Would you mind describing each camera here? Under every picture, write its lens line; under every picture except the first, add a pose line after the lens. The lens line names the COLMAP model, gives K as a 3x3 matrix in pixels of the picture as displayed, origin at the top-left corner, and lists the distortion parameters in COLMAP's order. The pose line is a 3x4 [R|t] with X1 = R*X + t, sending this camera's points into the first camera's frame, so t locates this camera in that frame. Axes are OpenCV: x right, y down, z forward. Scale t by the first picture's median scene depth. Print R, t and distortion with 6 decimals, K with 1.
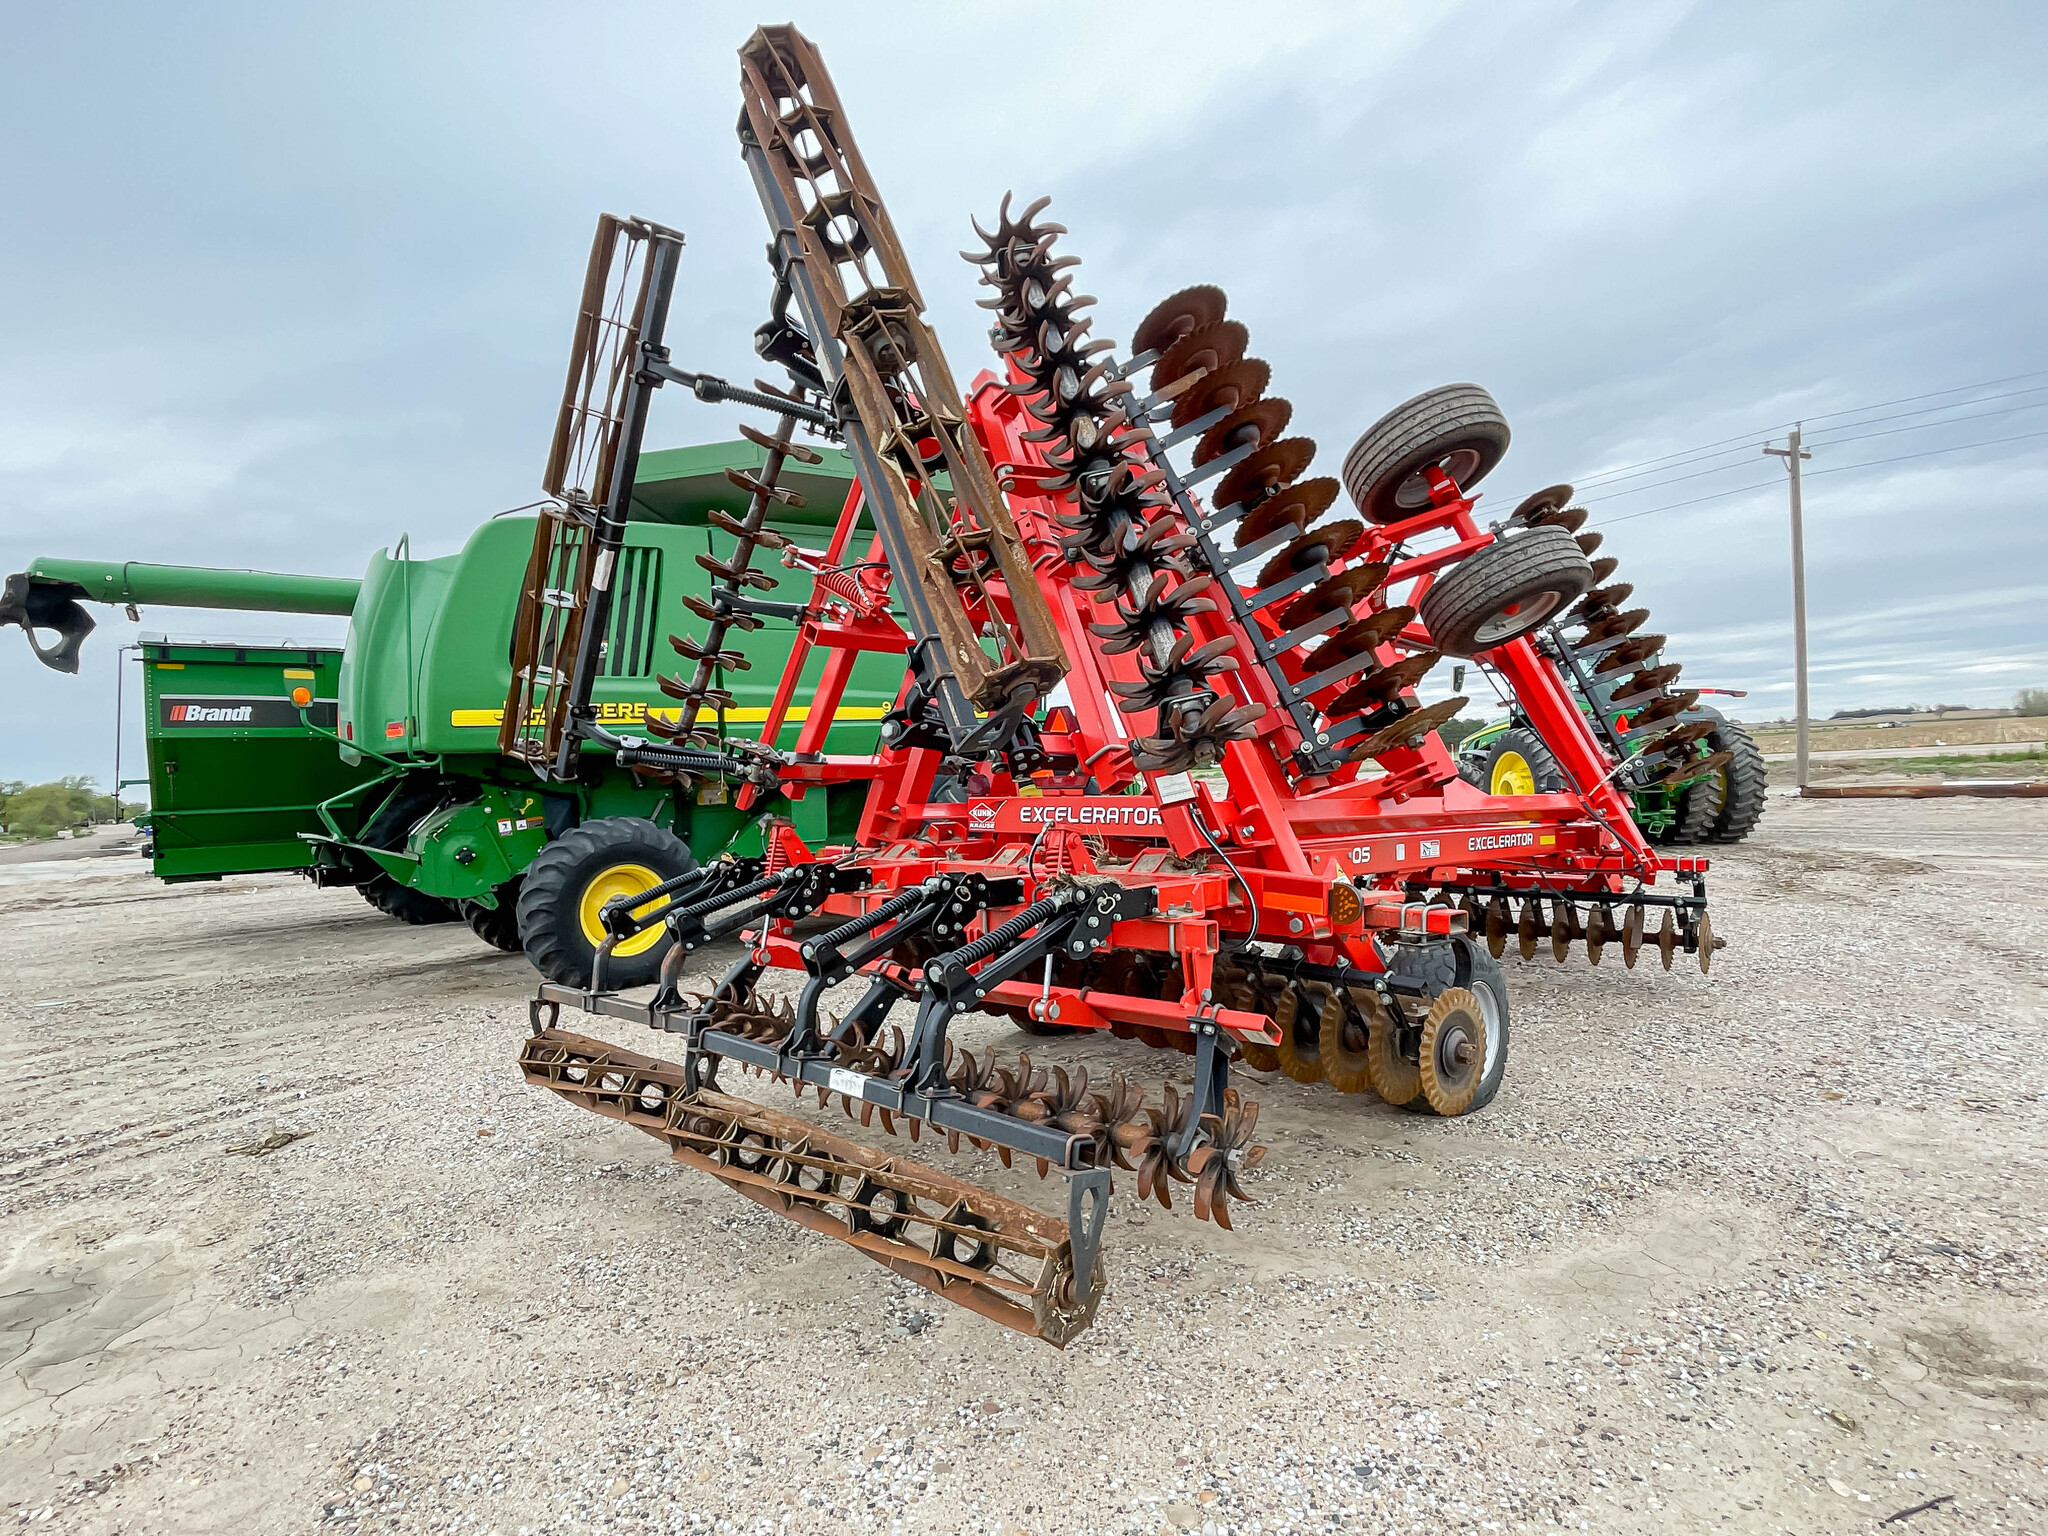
lens RADIAL K [[1083.5, 0, 1017.1], [0, 1083.5, 768.9], [0, 0, 1]] dist [-0.003949, 0.000520]
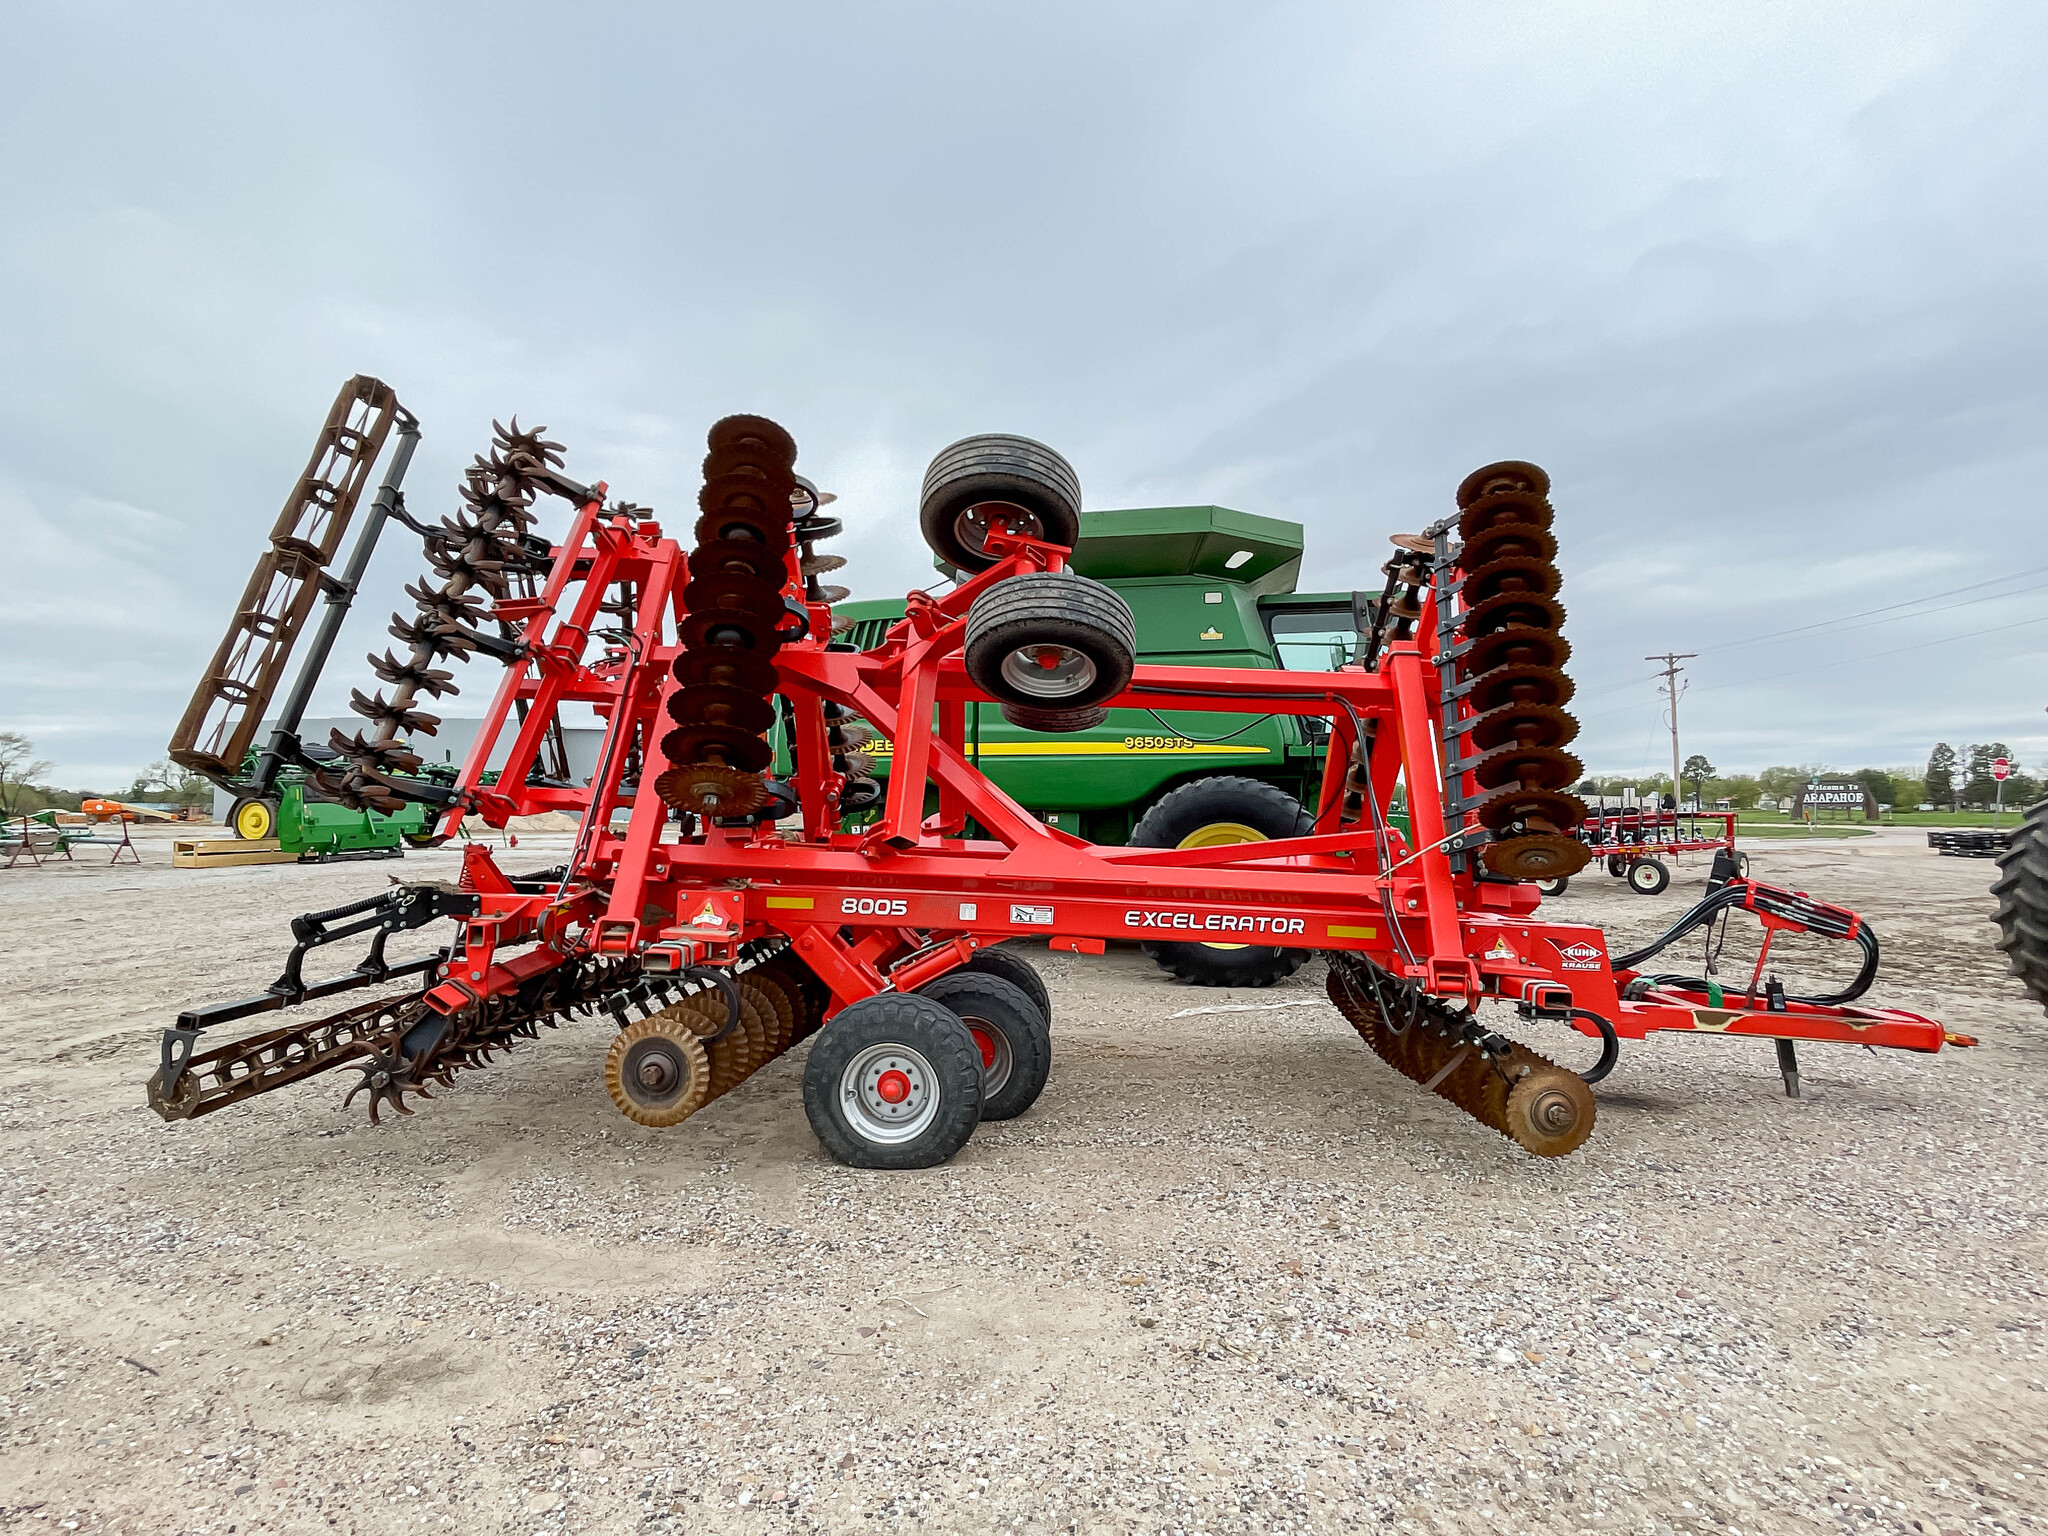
lens RADIAL K [[1075.2, 0, 1020.3], [0, 1075.2, 780.9], [0, 0, 1]] dist [-0.001360, -0.000963]
pose [[0.696962, 0.033701, -0.716315, 1.160248], [-0.034685, 0.999310, 0.013268, -0.061586], [0.716268, 0.015598, 0.697651, 0.367939]]
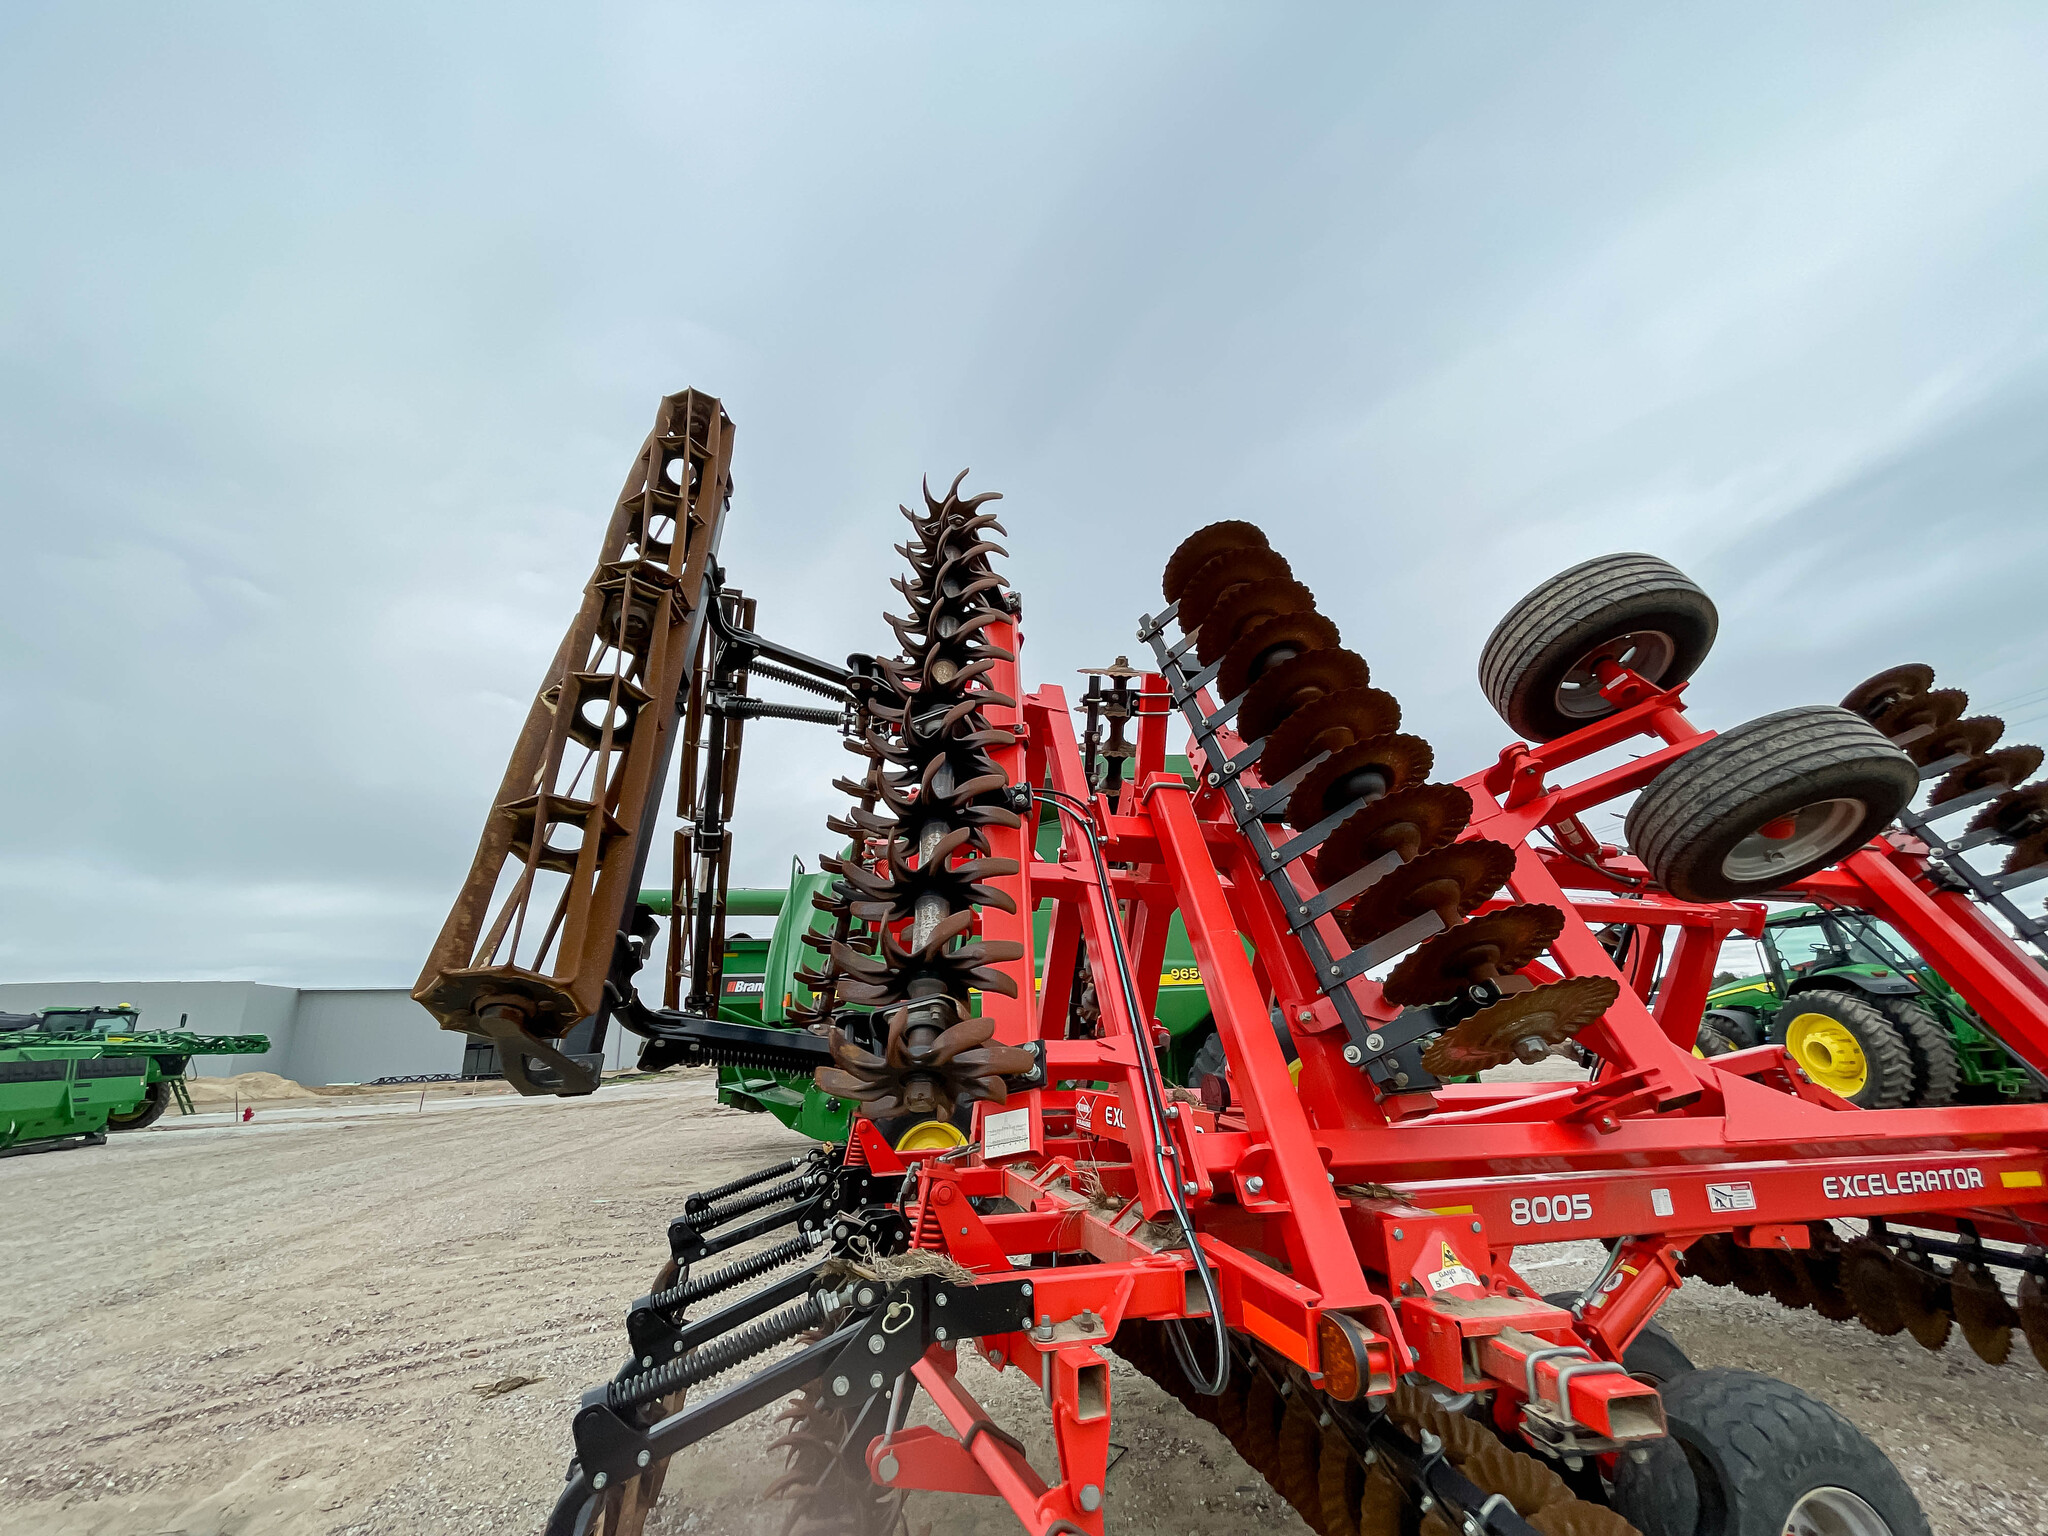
lens RADIAL K [[824.4, 0, 1020.9], [0, 824.4, 770.1], [0, 0, 1]] dist [-0.003102, -0.000283]
pose [[0.887904, -0.130015, -0.441274, 0.278095], [-0.000818, 0.958783, -0.284138, -0.036986], [0.460028, 0.252648, 0.851201, 0.338346]]
